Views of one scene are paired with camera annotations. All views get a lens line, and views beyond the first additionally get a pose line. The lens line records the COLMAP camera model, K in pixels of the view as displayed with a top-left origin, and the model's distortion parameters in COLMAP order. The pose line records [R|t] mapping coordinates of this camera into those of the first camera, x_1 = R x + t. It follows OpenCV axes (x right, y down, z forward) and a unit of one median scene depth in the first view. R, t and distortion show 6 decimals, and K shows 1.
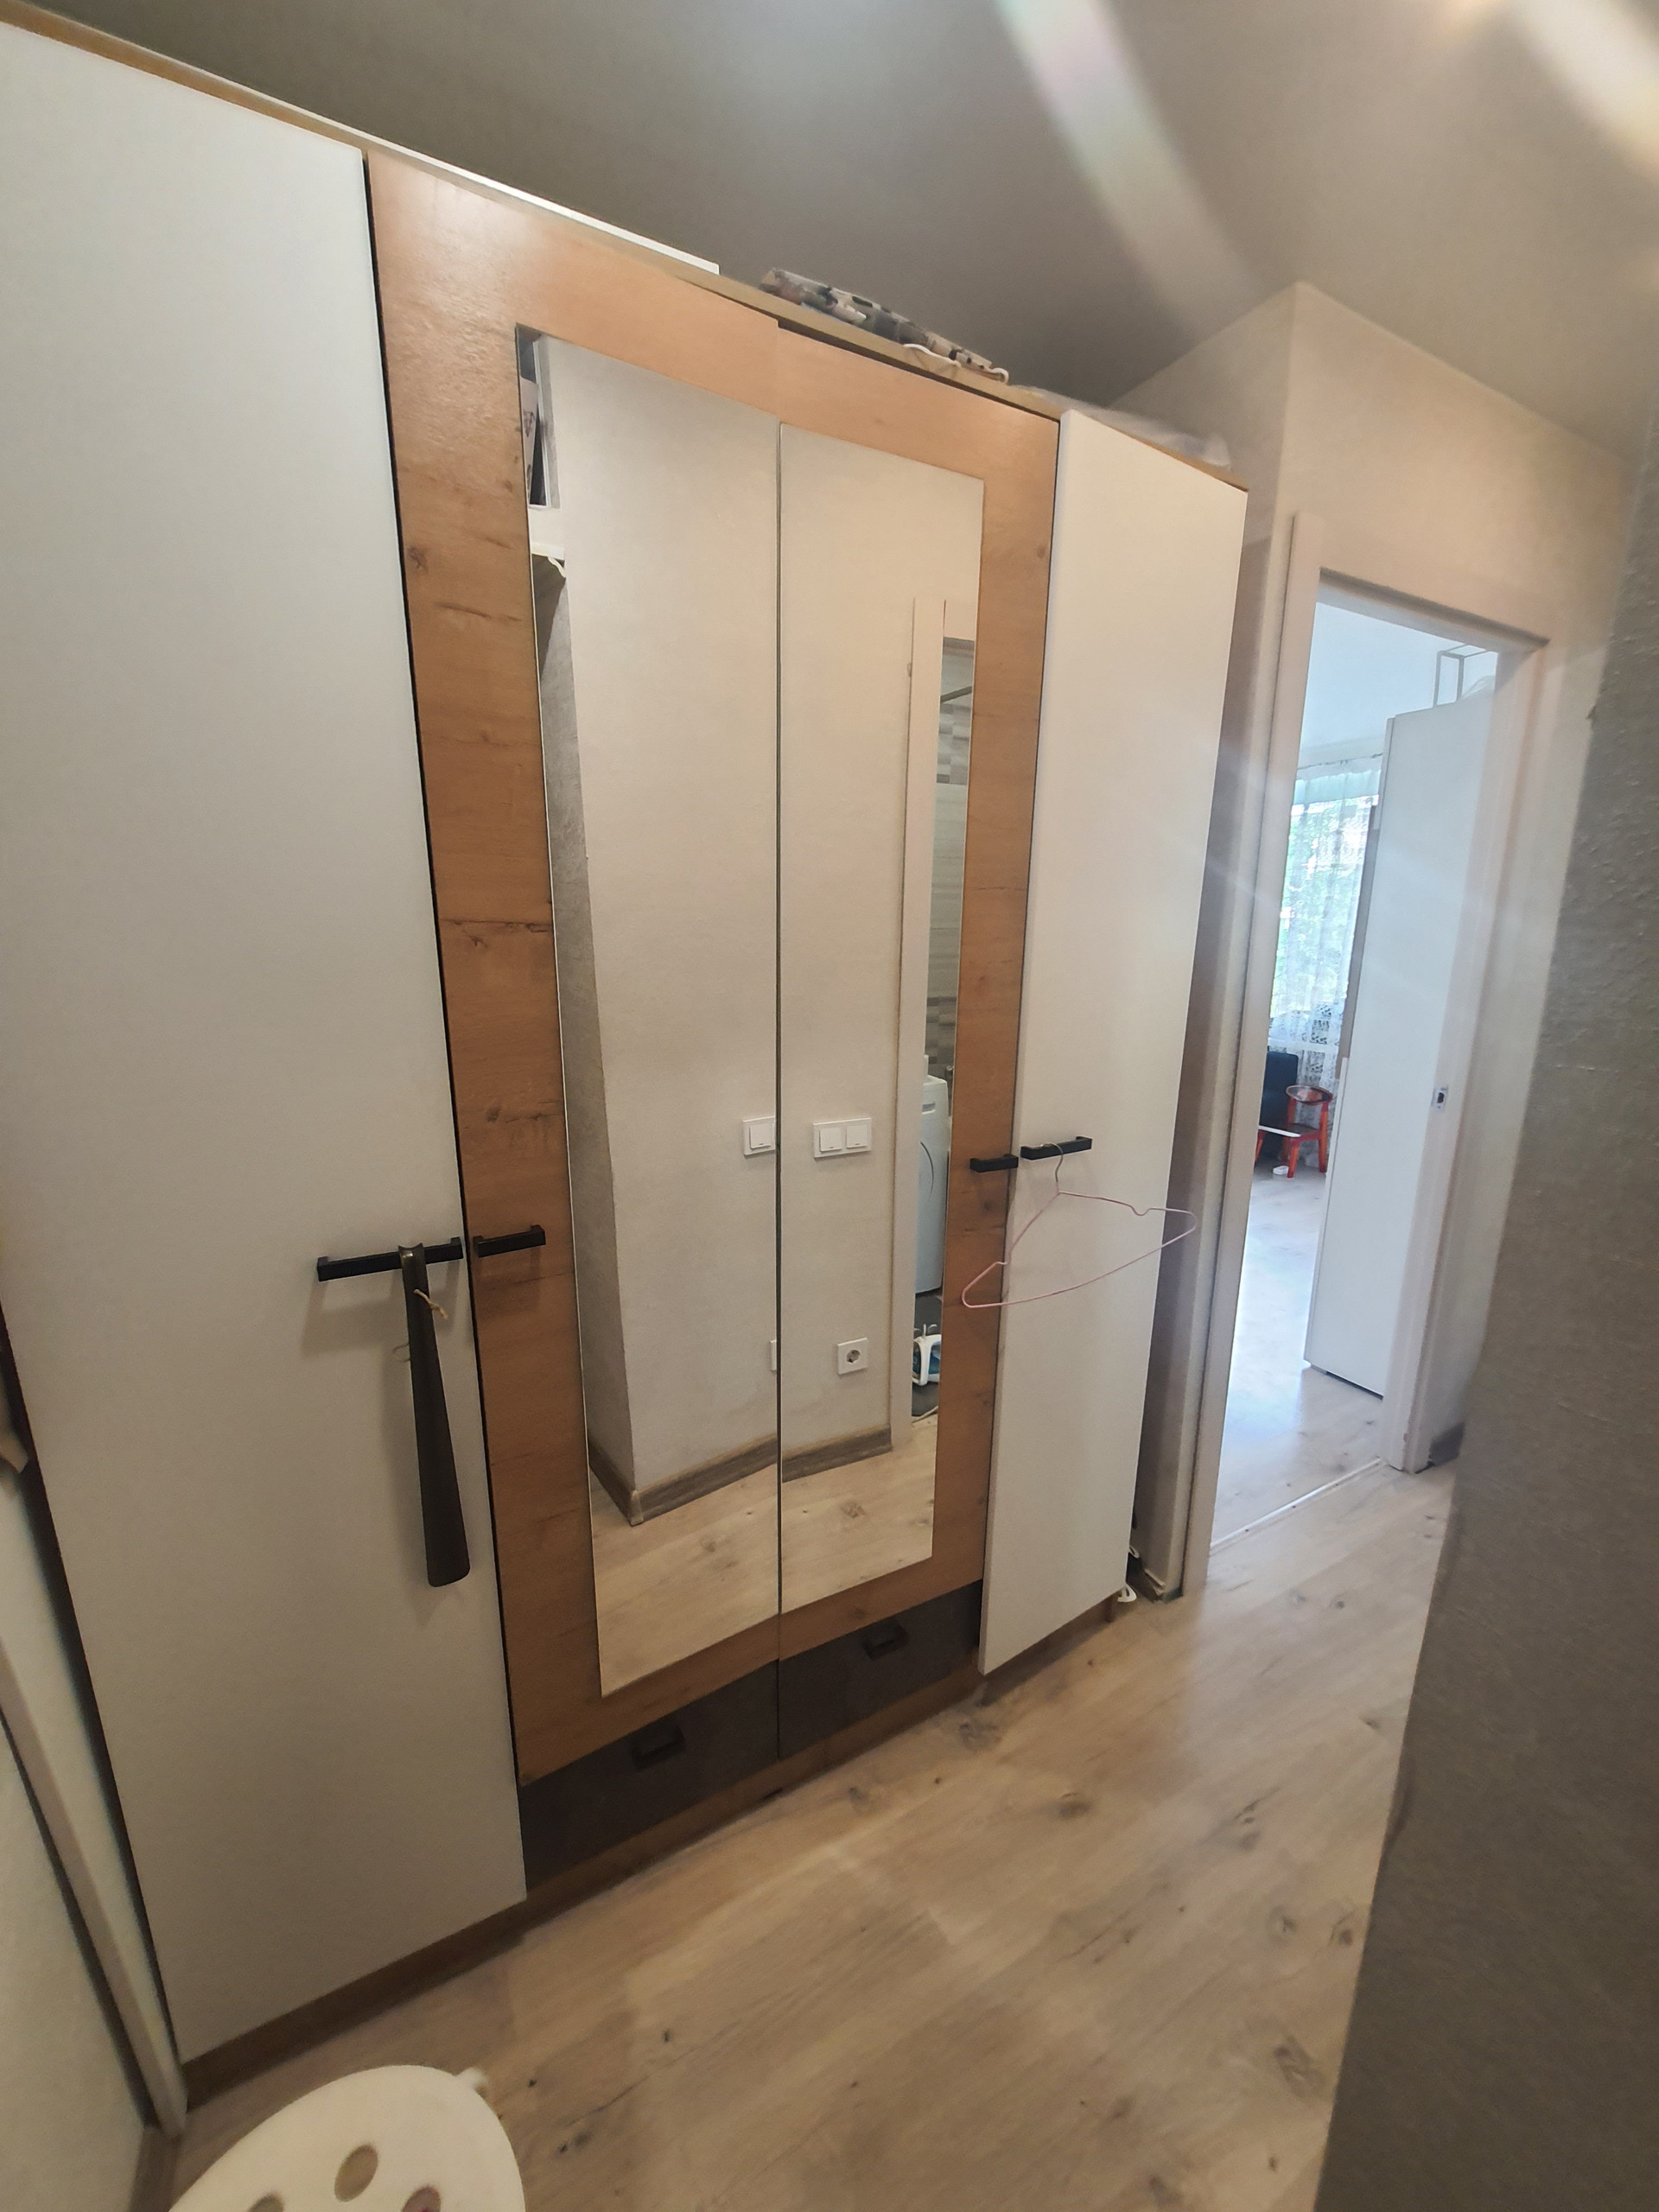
lens RADIAL K [[862.6, 0, 789.7], [0, 862.6, 1099.7], [0, 0, 1]] dist [0.000864, -0.003682]
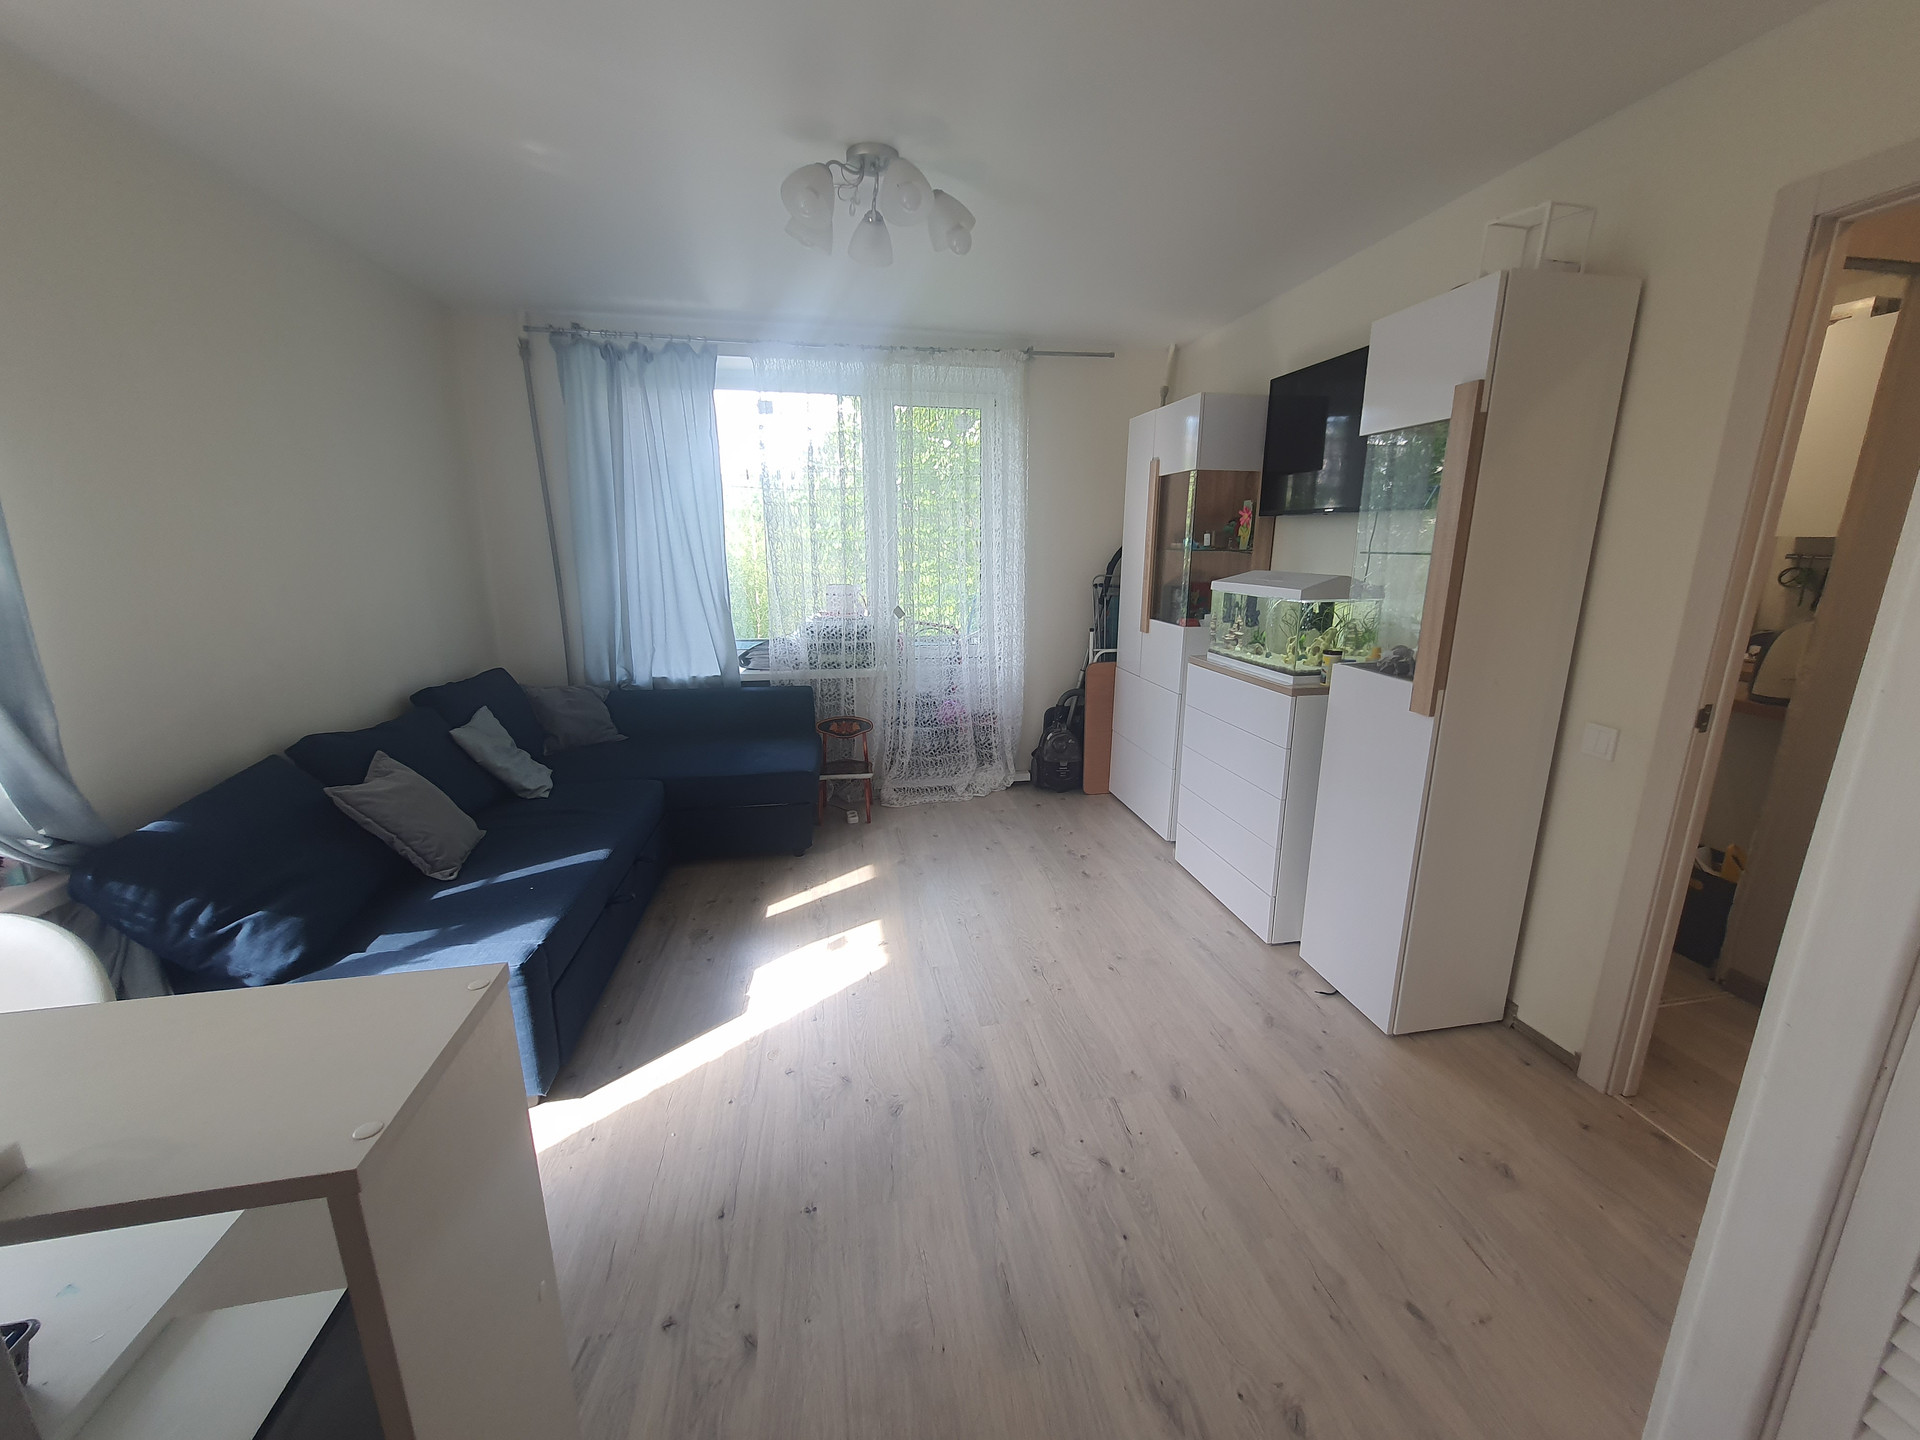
lens RADIAL K [[748.7, 0, 978.5], [0, 748.7, 721.0], [0, 0, 1]] dist [0.000864, -0.003682]
pose [[0.271783, -0.226365, 0.935357, -0.088608], [0.191111, 0.965280, 0.178077, -0.125250], [-0.943192, 0.130358, 0.305608, 0.639592]]
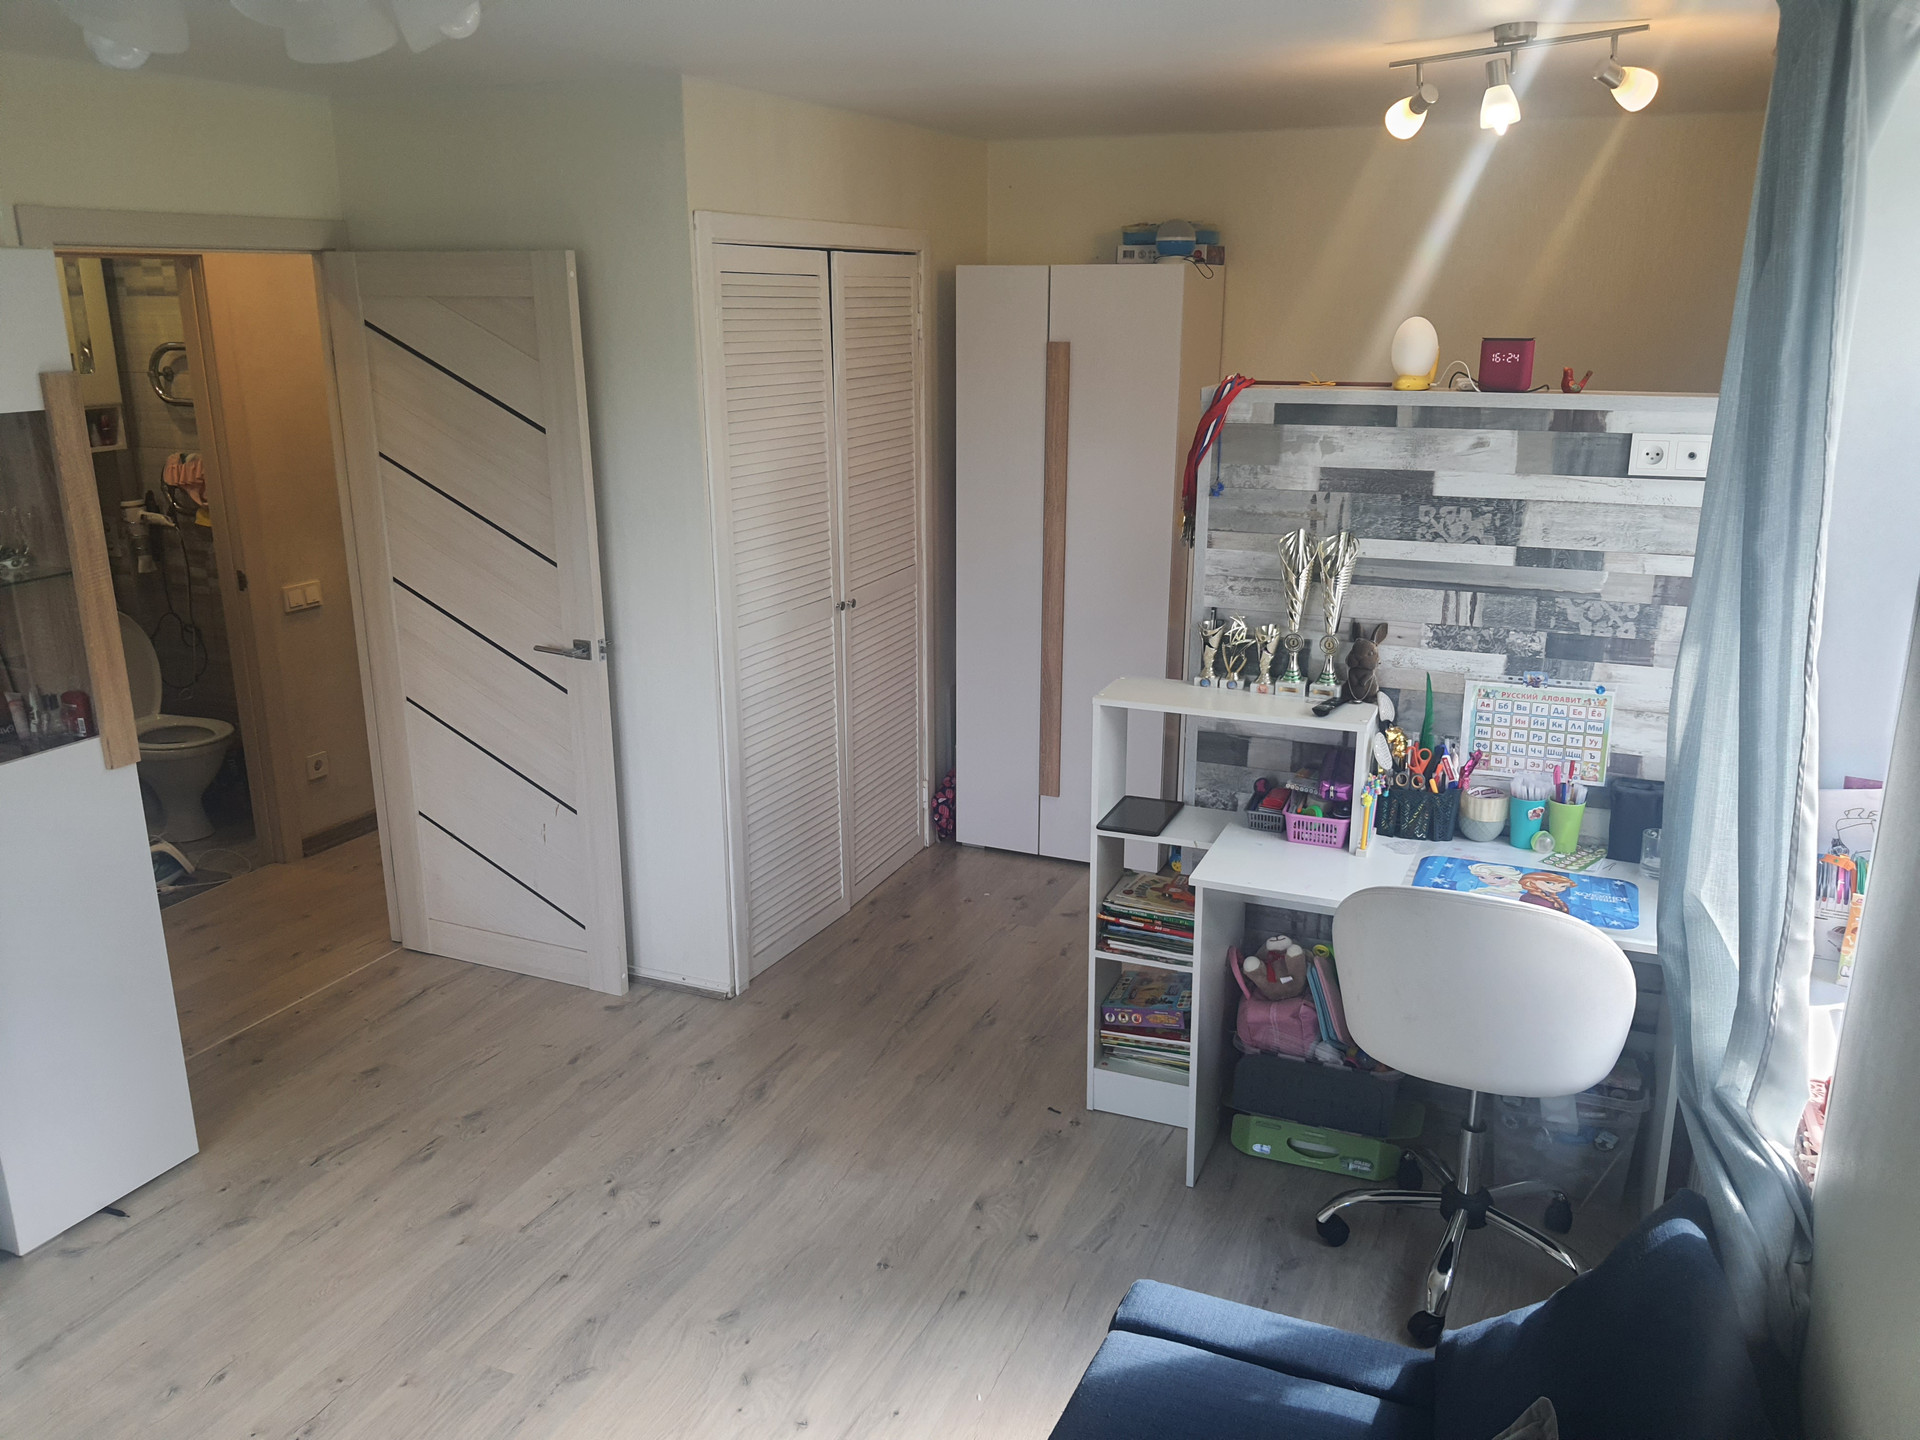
lens RADIAL K [[1489.5, 0, 970.8], [0, 1489.5, 722.2], [0, 0, 1]] dist [0.096520, -0.184142]
pose [[-0.767158, 0.175485, -0.616988, 0.461099], [-0.131863, 0.898166, 0.419416, -0.342824], [0.627759, 0.403116, -0.665895, 1.178851]]
